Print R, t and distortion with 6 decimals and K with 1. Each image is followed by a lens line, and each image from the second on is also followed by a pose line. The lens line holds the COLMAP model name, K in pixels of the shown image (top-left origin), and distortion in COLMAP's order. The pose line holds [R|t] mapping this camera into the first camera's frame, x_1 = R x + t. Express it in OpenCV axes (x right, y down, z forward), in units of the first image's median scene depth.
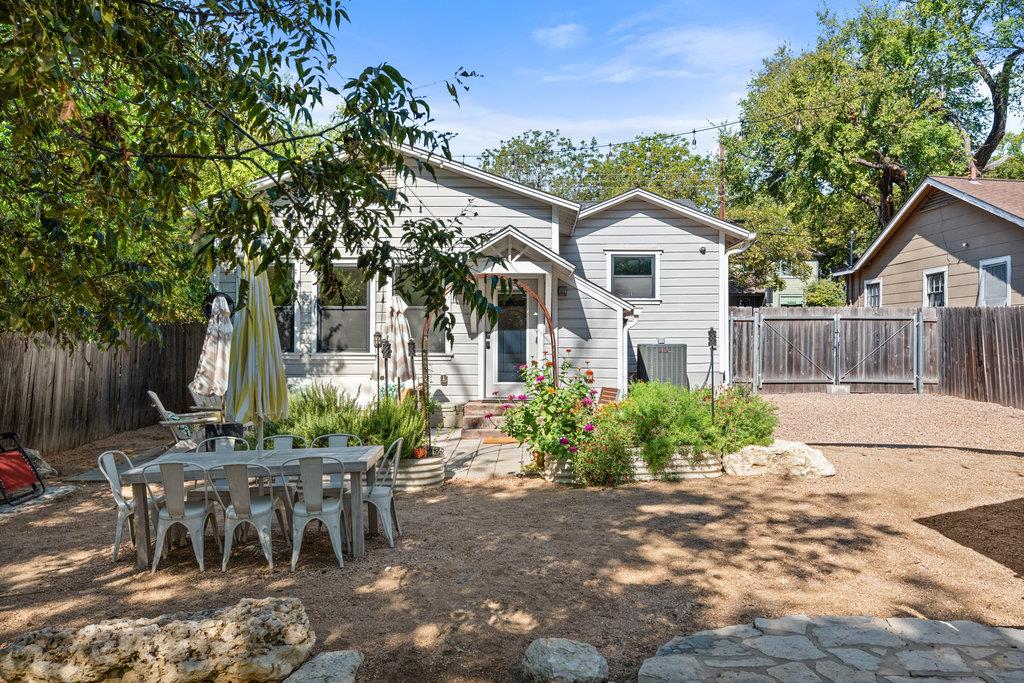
lens RADIAL K [[813.5, 0, 515.8], [0, 813.5, 342.5], [0, 0, 1]] dist [0.003496, -0.002983]
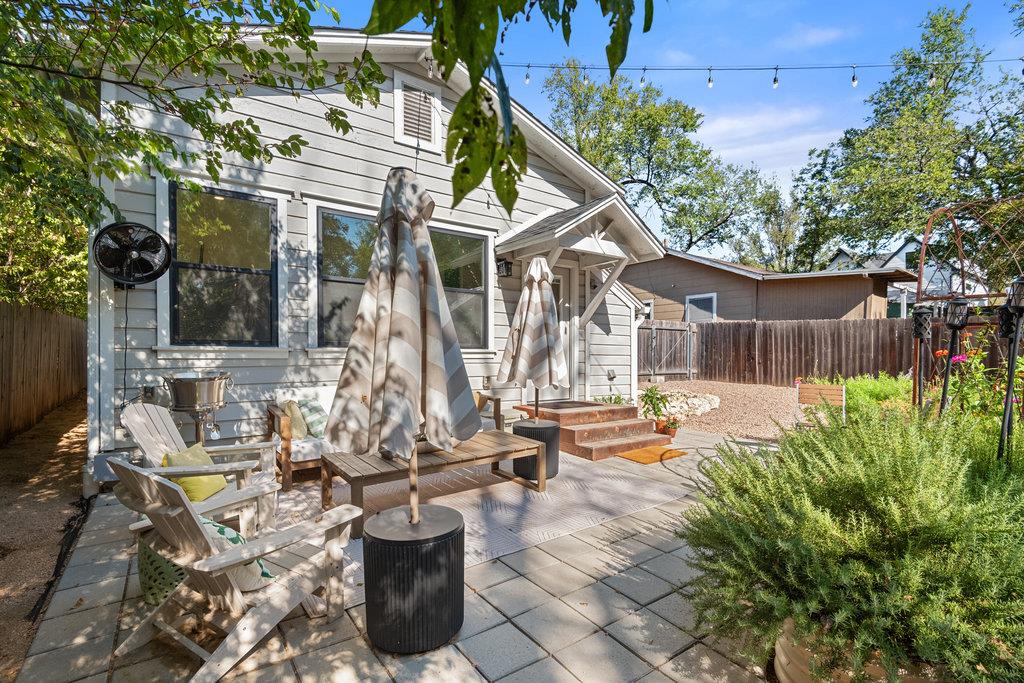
lens RADIAL K [[472.7, 0, 518.5], [0, 472.7, 354.5], [0, 0, 1]] dist [0.017746, 0.000235]
pose [[0.797639, -0.000501, 0.603135, -0.299478], [0.000283, 1.000000, 0.000456, 0.016244], [-0.603136, -0.000192, 0.797639, 0.537990]]
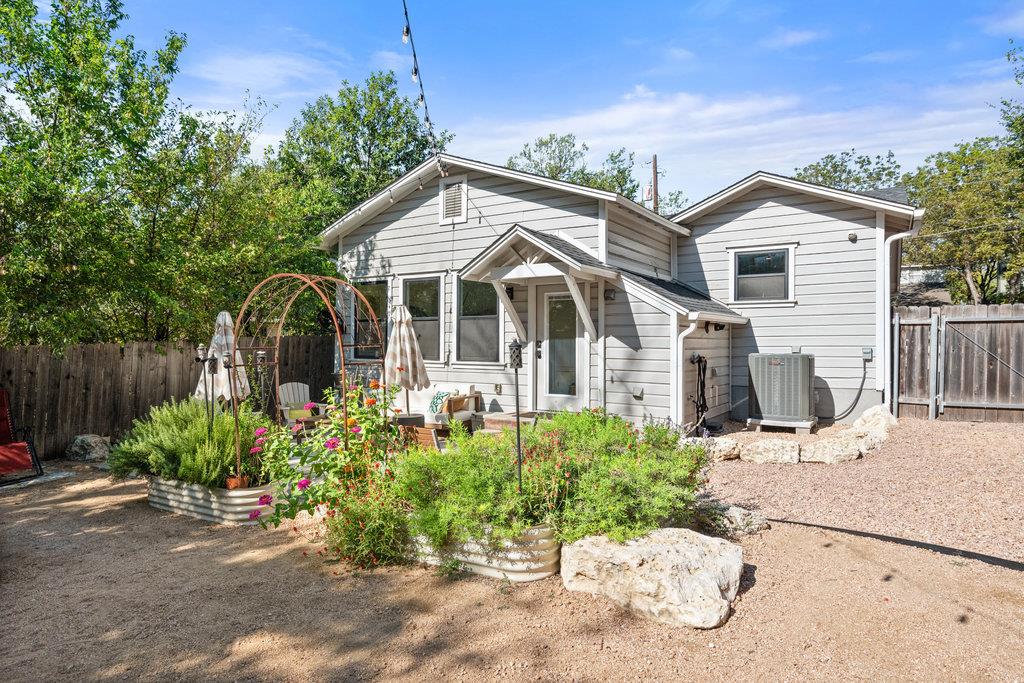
lens RADIAL K [[593.1, 0, 509.3], [0, 593.1, 341.5], [0, 0, 1]] dist [-0.003287, -0.003903]
pose [[0.852553, -0.001846, -0.522638, 0.263884], [-0.001039, 0.999986, -0.005227, -0.007613], [0.522640, 0.005000, 0.852539, 0.342426]]
